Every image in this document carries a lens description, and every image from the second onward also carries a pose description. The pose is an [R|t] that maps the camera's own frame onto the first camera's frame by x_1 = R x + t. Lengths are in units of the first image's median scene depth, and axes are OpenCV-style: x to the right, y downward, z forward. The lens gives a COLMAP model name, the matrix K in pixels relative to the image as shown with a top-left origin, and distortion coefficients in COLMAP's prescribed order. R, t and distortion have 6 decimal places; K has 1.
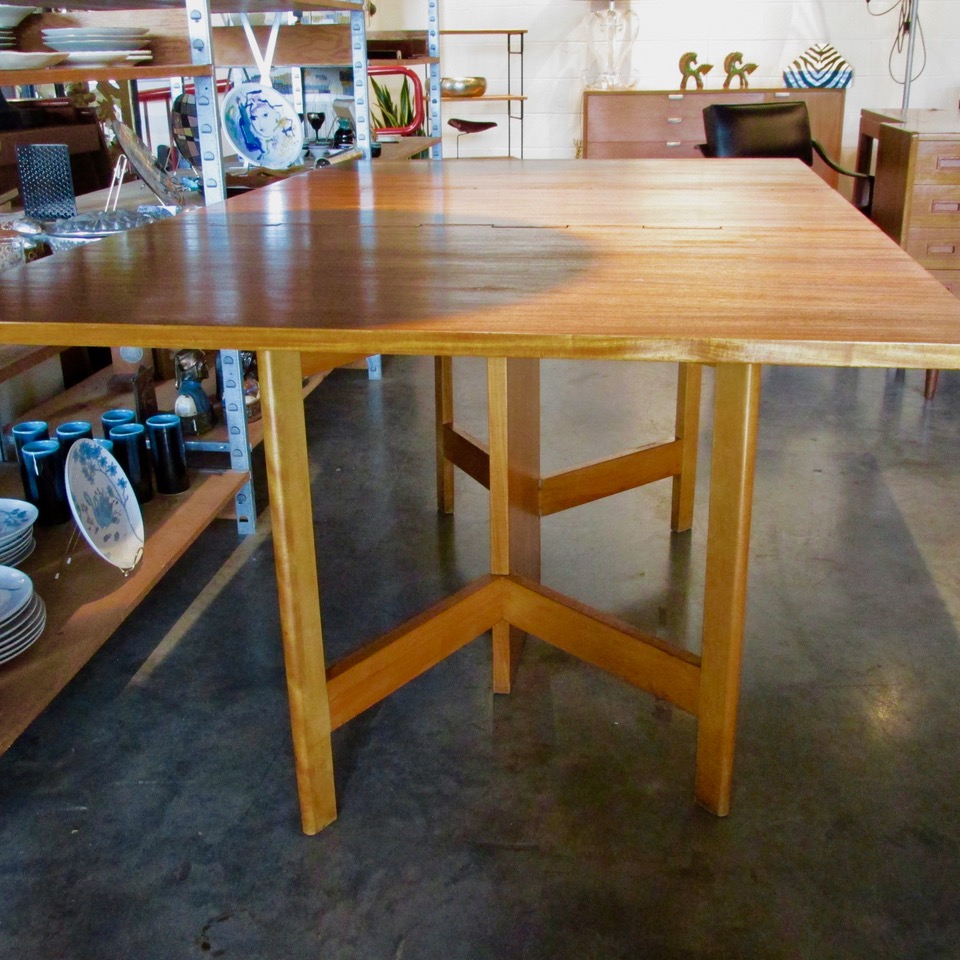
lens RADIAL K [[1081.7, 0, 480.0], [0, 1081.7, 480.0], [0, 0, 1]] dist [-0.019091, -0.032773]
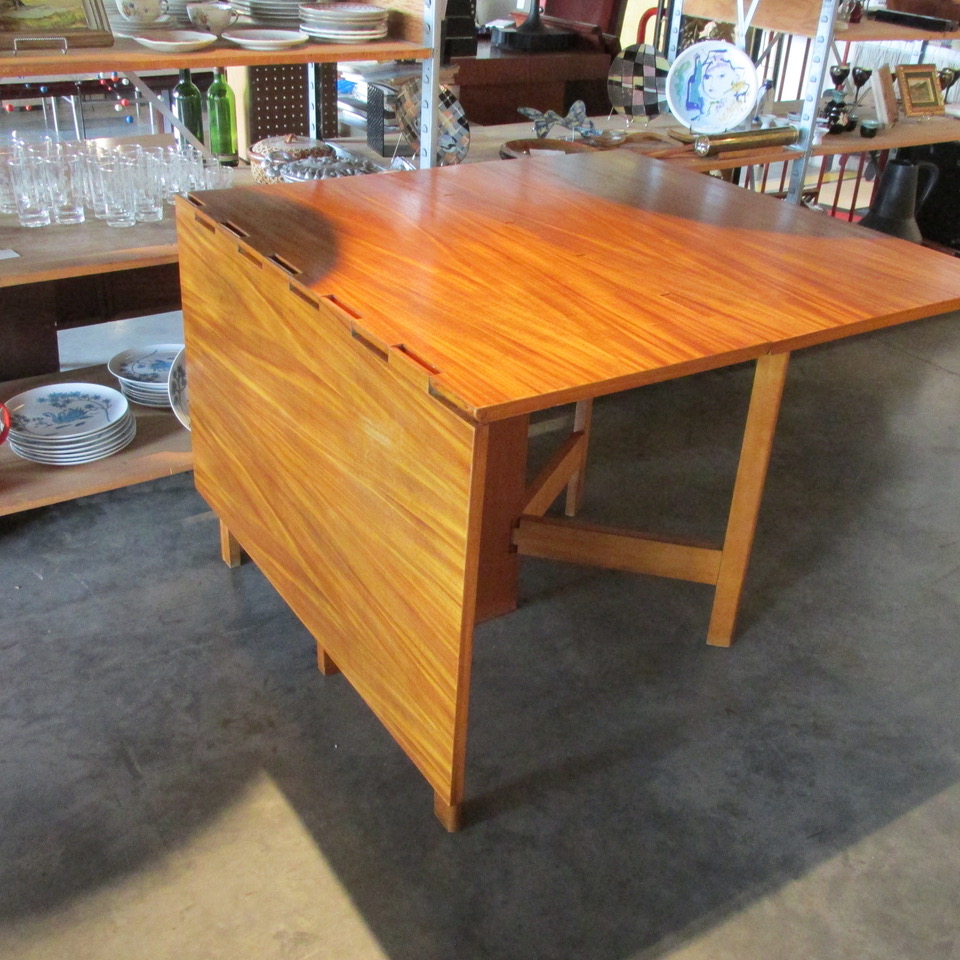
lens RADIAL K [[1045.1, 0, 480.0], [0, 1045.1, 480.0], [0, 0, 1]] dist [-0.021636, -0.034723]
pose [[0.666738, 0.410211, -0.622244, 0.787121], [-0.327799, 0.911214, 0.249475, -0.333962], [0.669335, 0.037637, 0.742007, 0.328647]]
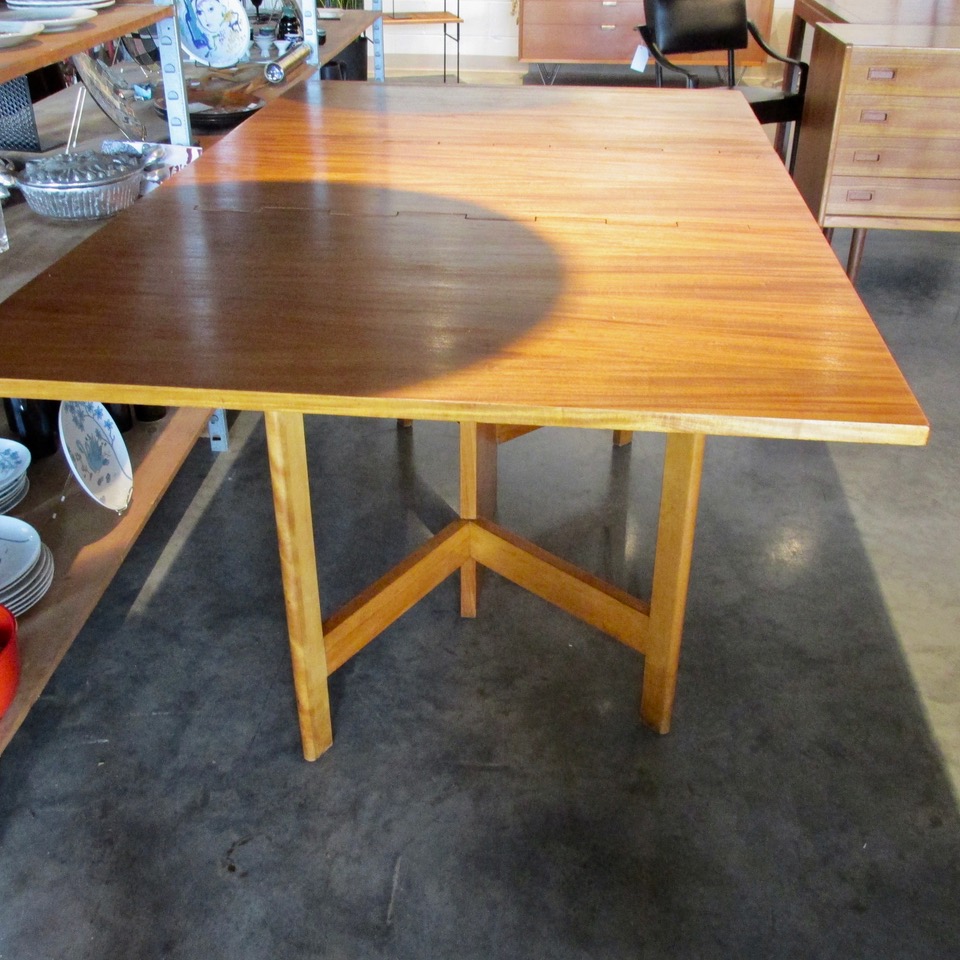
lens RADIAL K [[1045.1, 0, 480.0], [0, 1045.1, 480.0], [0, 0, 1]] dist [-0.021636, -0.034723]
pose [[0.997685, -0.012418, 0.066862, -0.042312], [0.001326, 0.986552, 0.163445, -0.132632], [-0.067992, -0.162978, 0.984284, -0.054360]]
